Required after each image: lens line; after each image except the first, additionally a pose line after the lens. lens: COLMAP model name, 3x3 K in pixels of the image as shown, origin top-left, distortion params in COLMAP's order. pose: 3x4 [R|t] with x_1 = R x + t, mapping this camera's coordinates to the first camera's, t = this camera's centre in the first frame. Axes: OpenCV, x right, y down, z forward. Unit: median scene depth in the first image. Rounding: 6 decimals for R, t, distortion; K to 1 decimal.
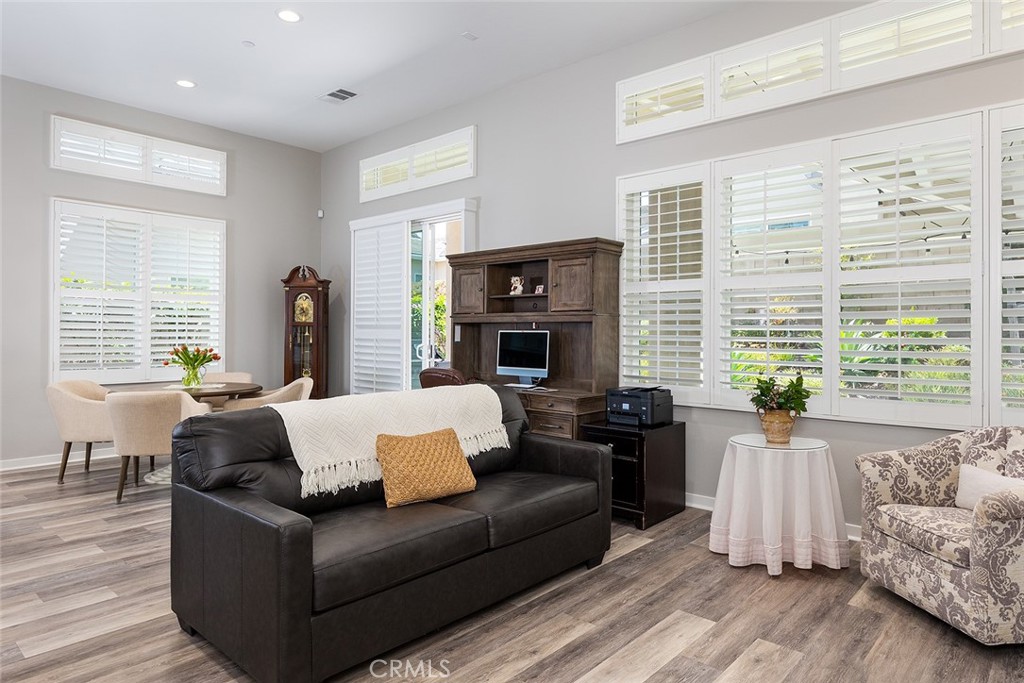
lens RADIAL K [[620.9, 0, 512.5], [0, 620.9, 327.1], [0, 0, 1]] dist [0.029799, 0.000047]
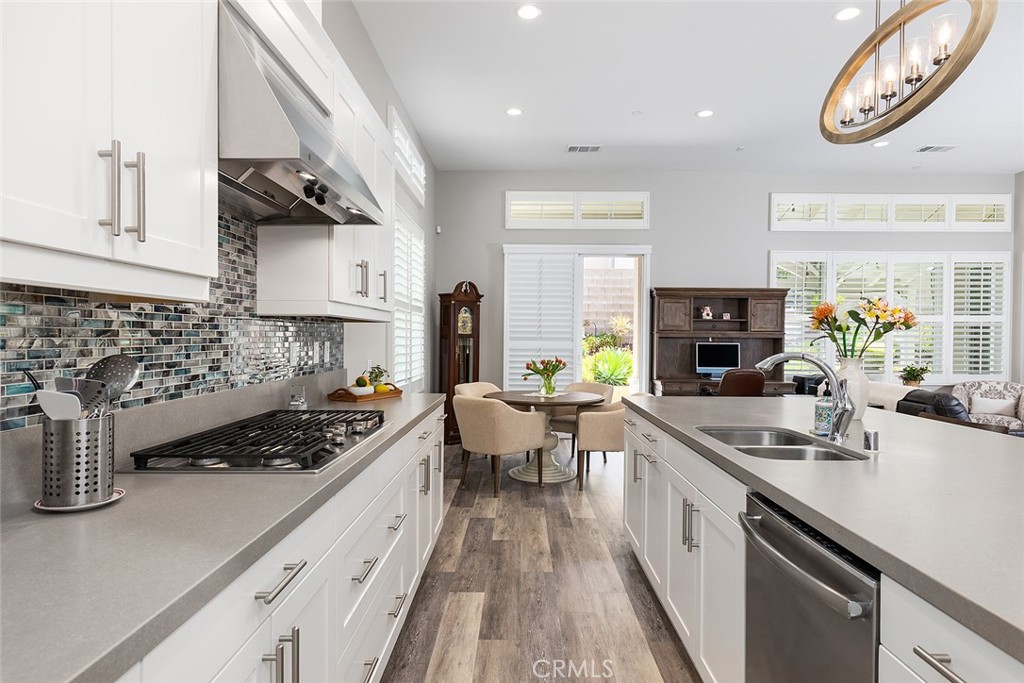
lens RADIAL K [[580.9, 0, 509.1], [0, 580.9, 351.5], [0, 0, 1]] dist [0.002582, 0.001297]
pose [[0.752242, -0.017781, 0.658647, -1.260327], [-0.009323, 0.999248, 0.037625, -0.021441], [-0.658821, -0.034444, 0.751511, 0.261878]]
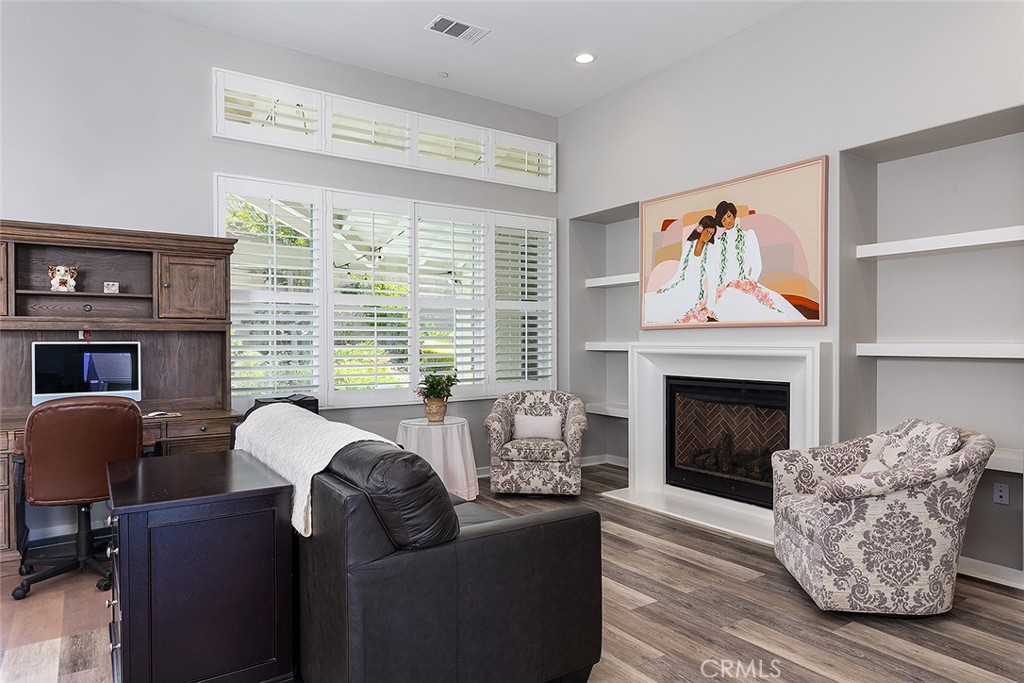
lens RADIAL K [[619.4, 0, 512.0], [0, 619.4, 341.5], [0, 0, 1]] dist [-0.000507, 0.000664]
pose [[0.241431, -0.008396, 0.970382, -0.554226], [-0.006198, 0.999929, 0.010194, -0.005012], [-0.970398, -0.008475, 0.241362, 0.327378]]
